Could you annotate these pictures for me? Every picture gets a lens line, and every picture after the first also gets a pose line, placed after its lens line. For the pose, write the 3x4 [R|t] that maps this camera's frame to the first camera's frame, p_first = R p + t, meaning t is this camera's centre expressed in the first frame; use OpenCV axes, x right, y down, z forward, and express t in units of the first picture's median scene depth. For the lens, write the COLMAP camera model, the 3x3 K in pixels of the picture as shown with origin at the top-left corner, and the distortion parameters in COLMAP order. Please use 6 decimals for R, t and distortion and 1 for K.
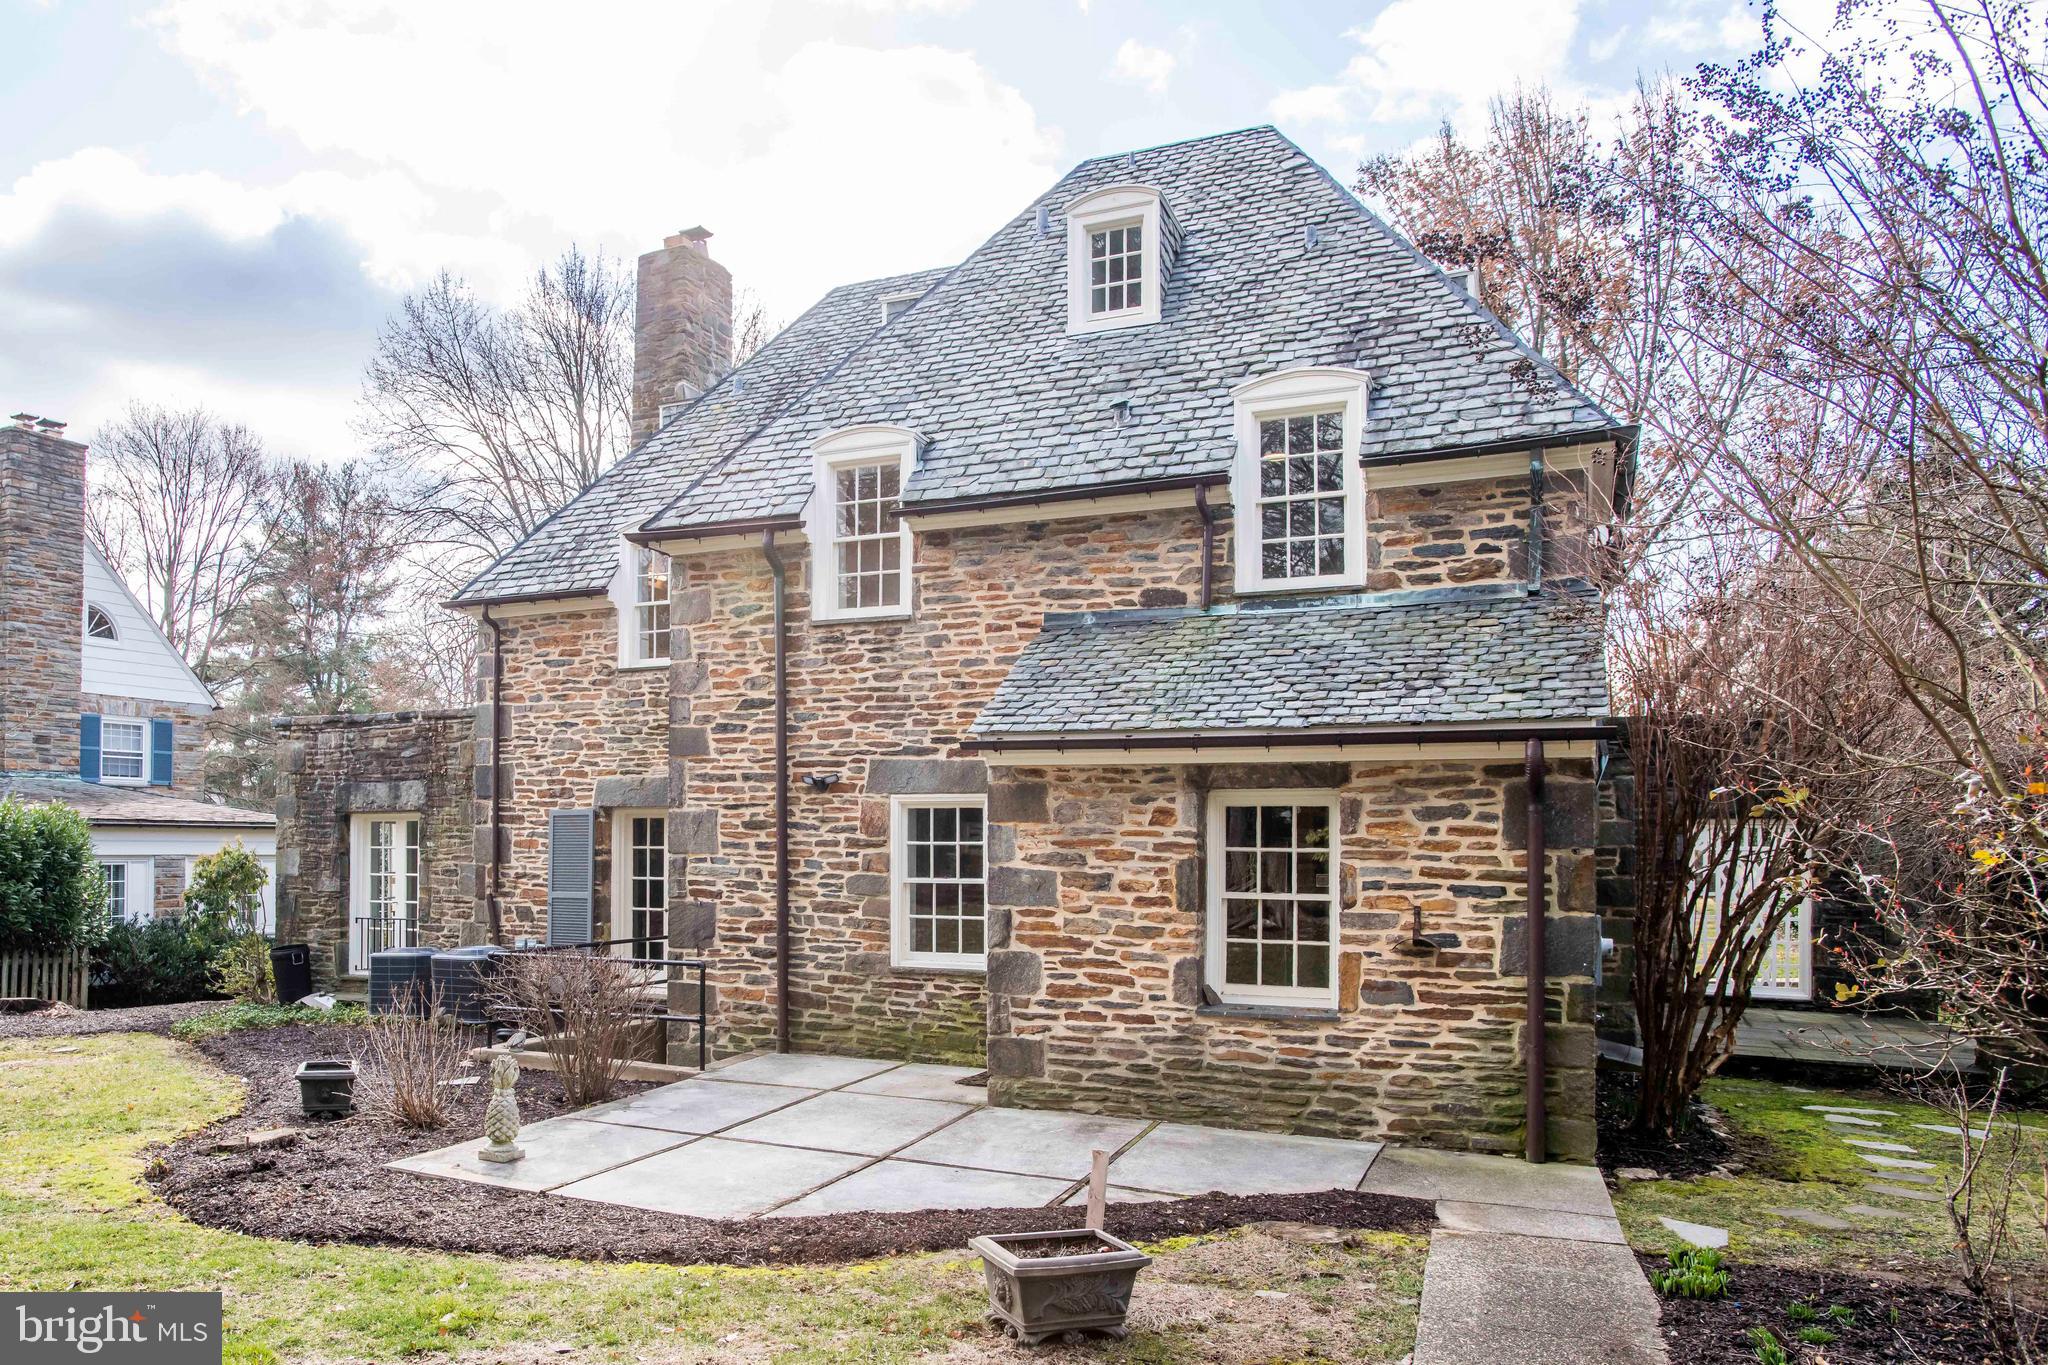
lens RADIAL K [[1466.7, 0, 845.9], [0, 1466.7, 823.2], [0, 0, 1]] dist [-0.041212, 0.001302]
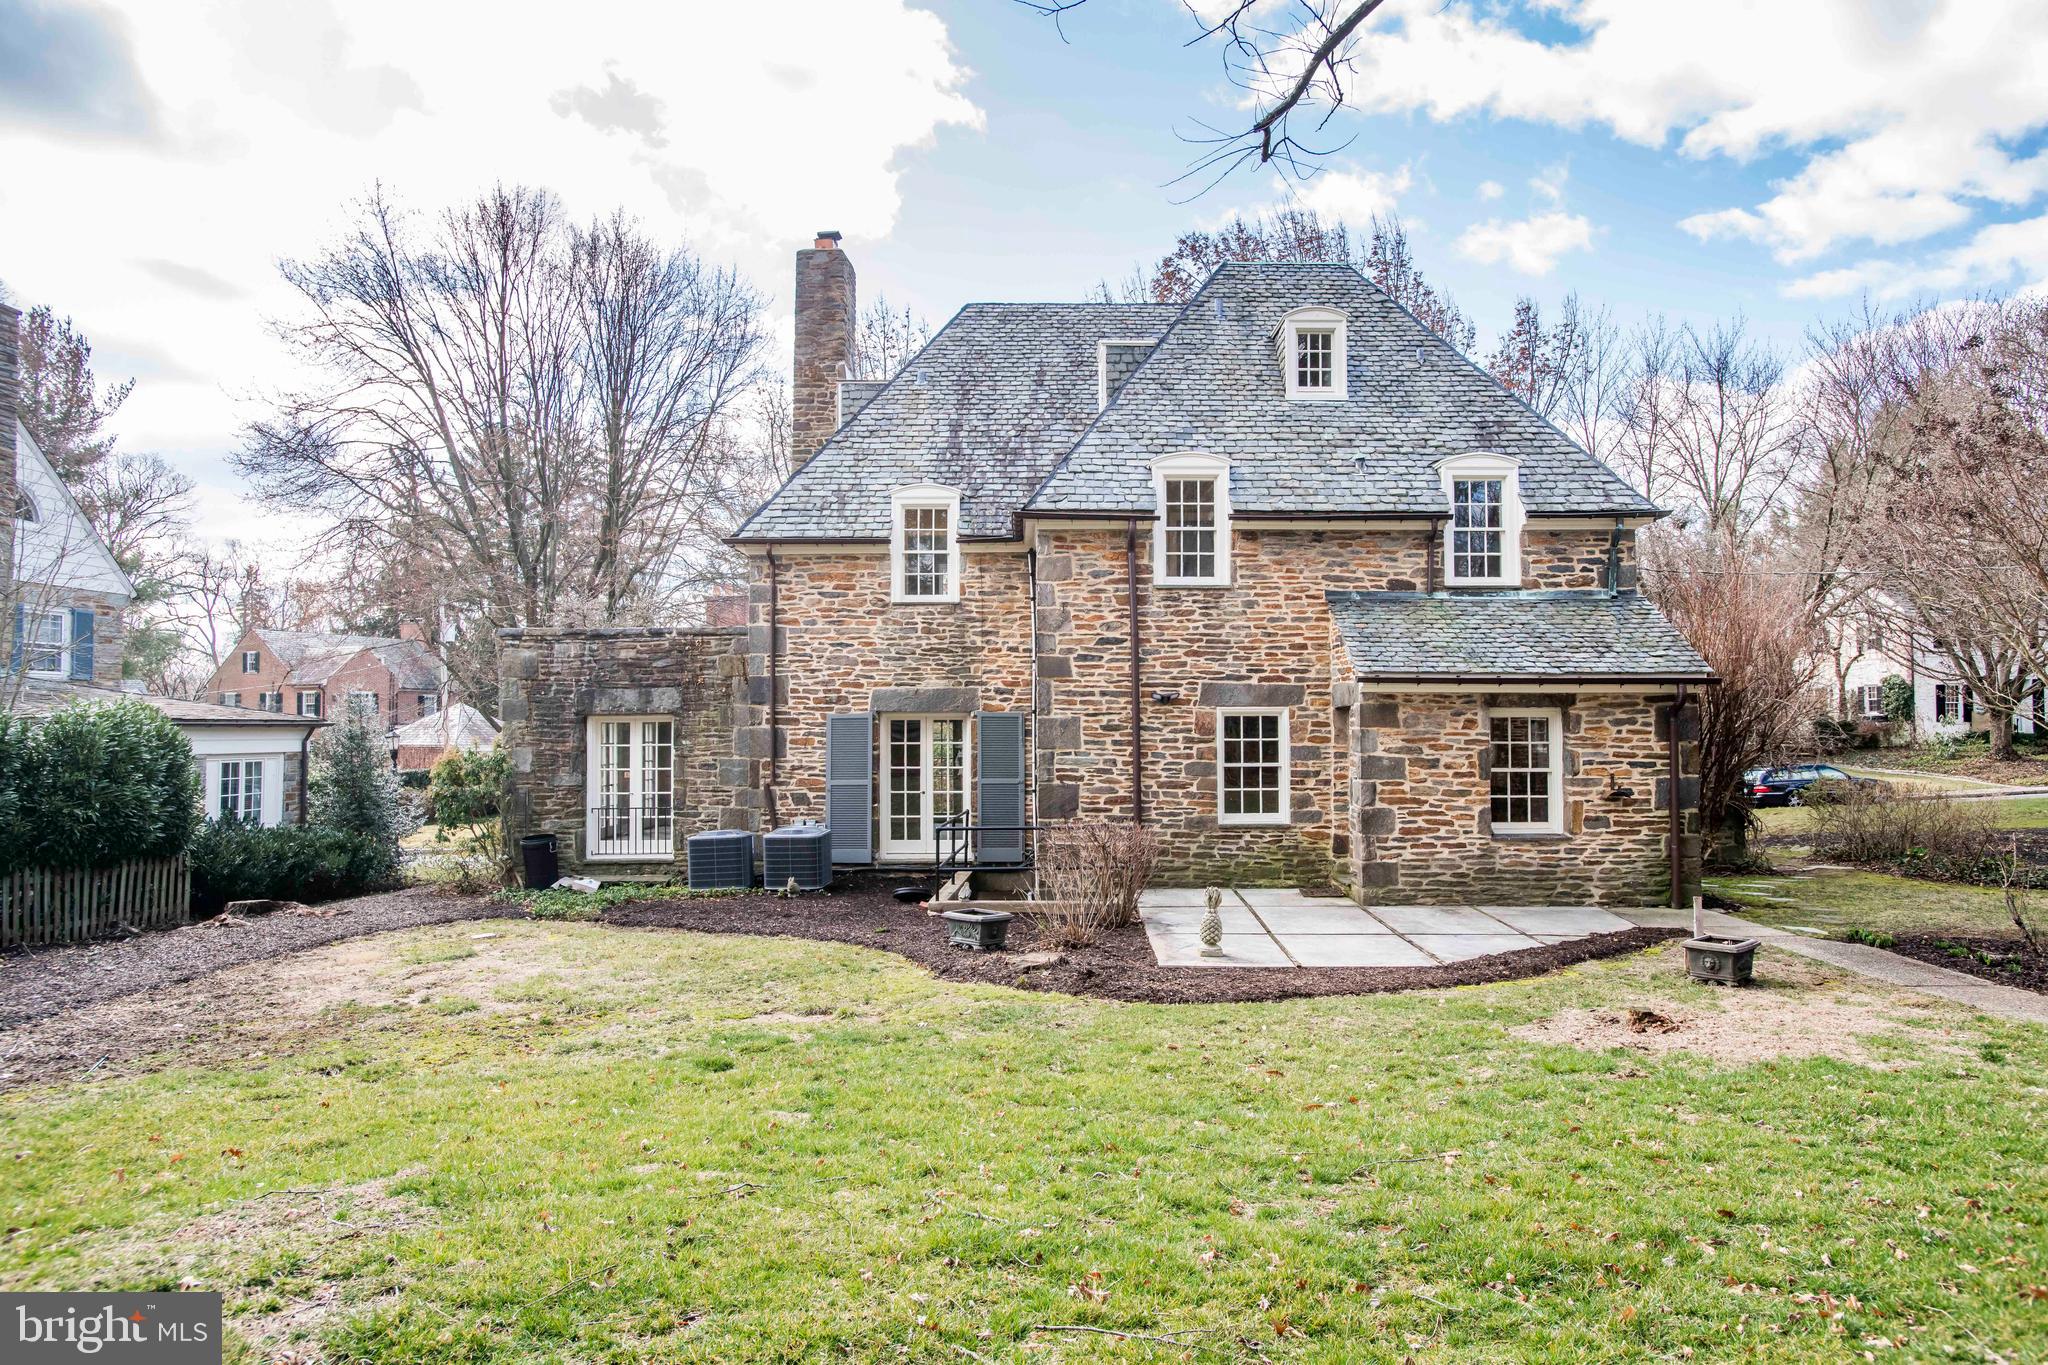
lens RADIAL K [[1375.7, 0, 1014.8], [0, 1375.7, 676.8], [0, 0, 1]] dist [-0.019100, 0.003961]
pose [[0.889773, 0.008312, 0.456328, -0.774064], [0.001056, 0.999794, -0.020269, -0.021716], [-0.456402, 0.018517, 0.889581, -0.131677]]
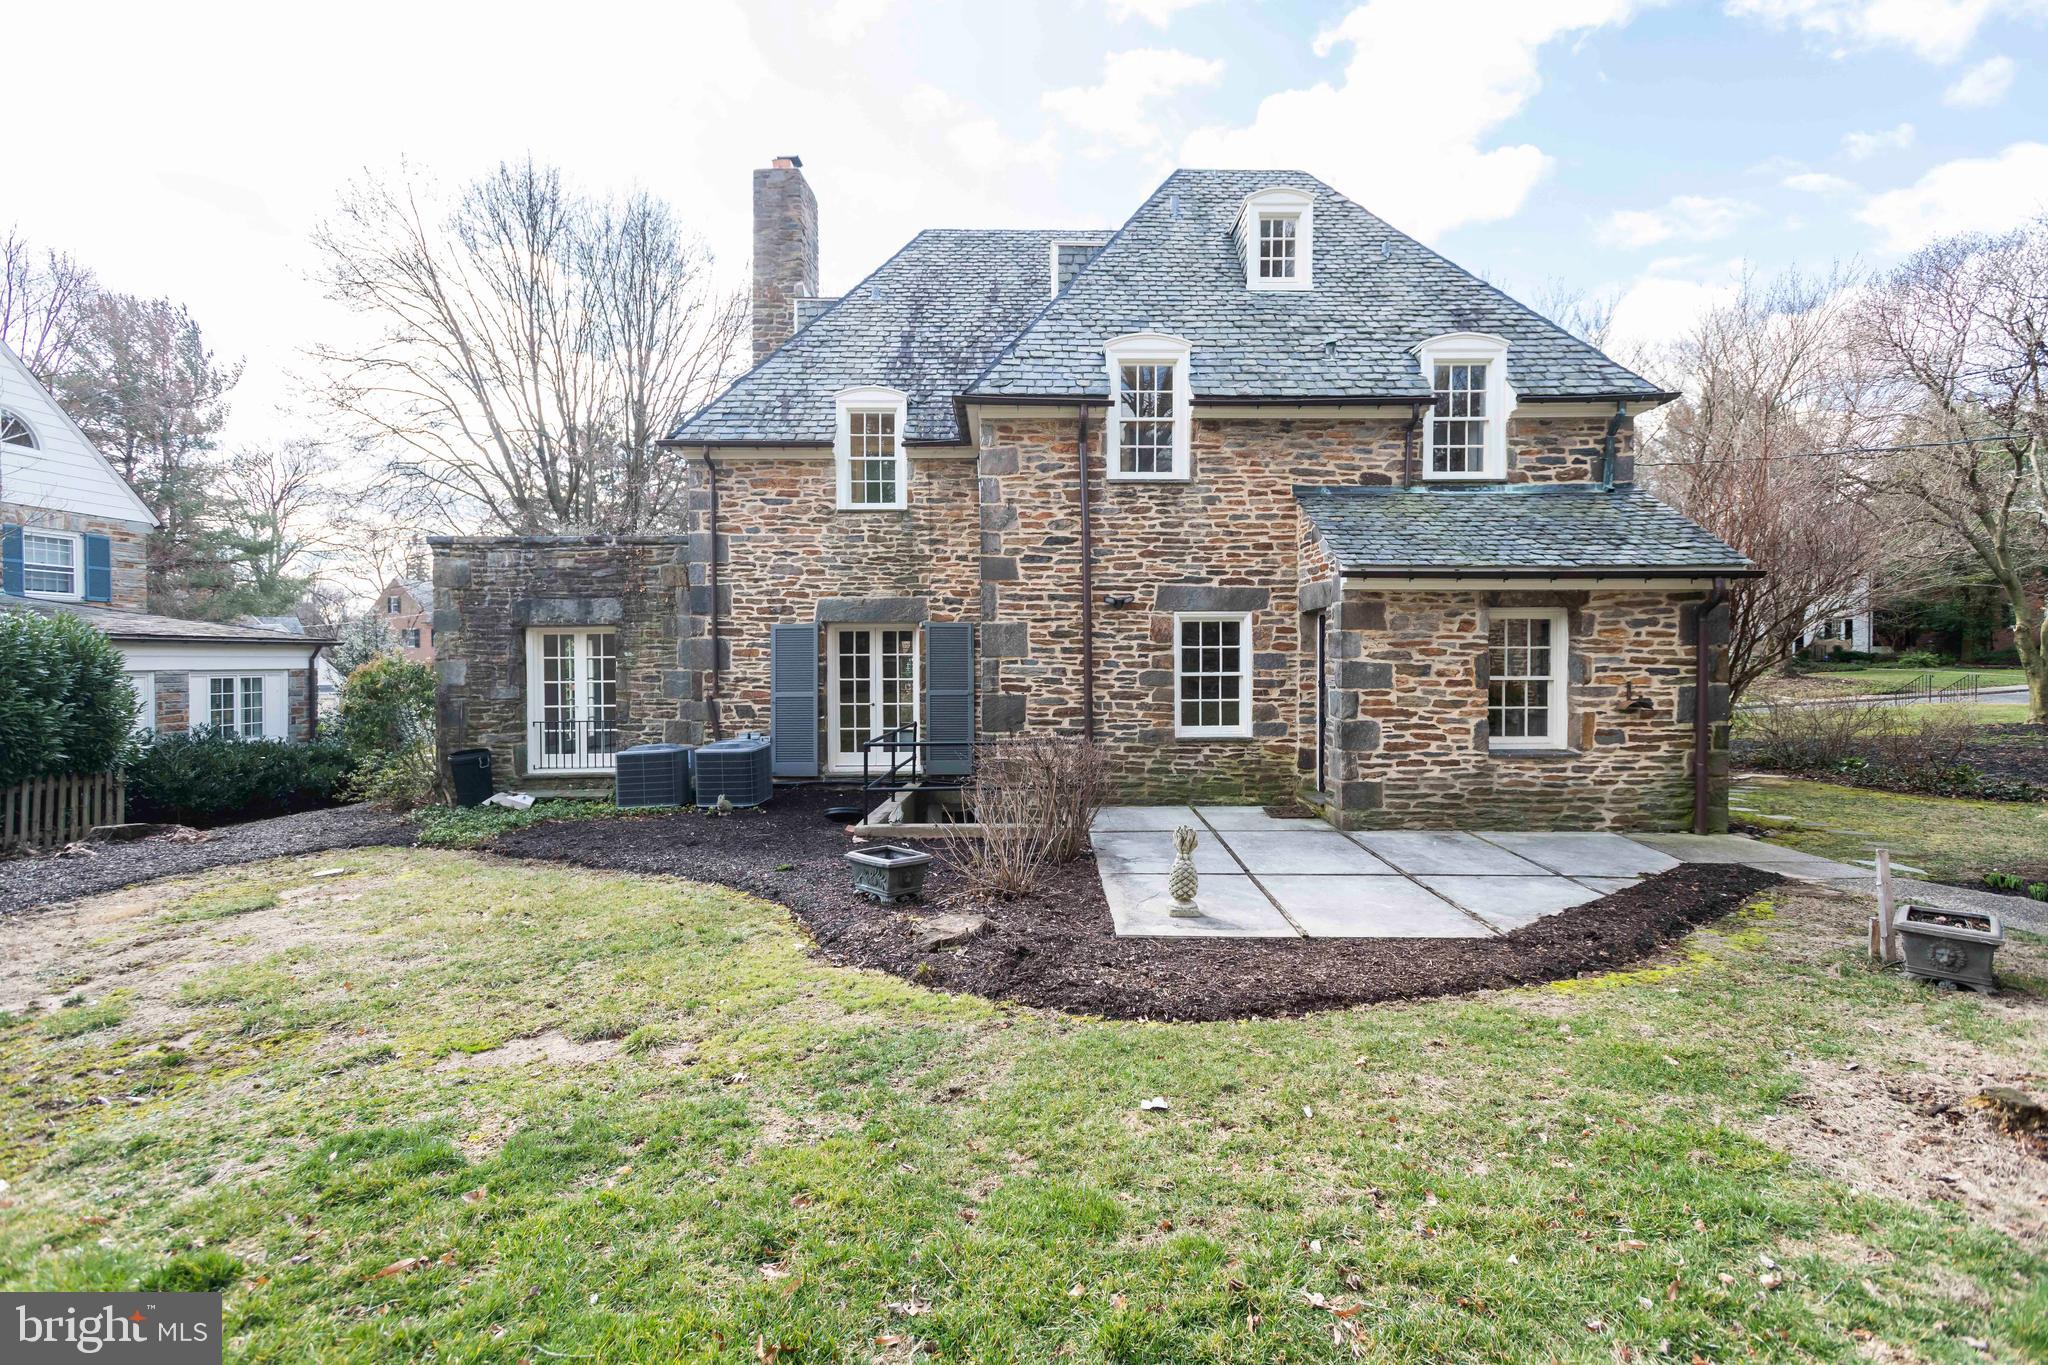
lens RADIAL K [[947.8, 0, 1014.4], [0, 947.8, 673.0], [0, 0, 1]] dist [0.030583, -0.012822]
pose [[0.885478, -0.016320, 0.464395, -0.509372], [0.002791, 0.999552, 0.029806, 0.010772], [-0.464673, -0.025096, 0.885126, 0.285674]]
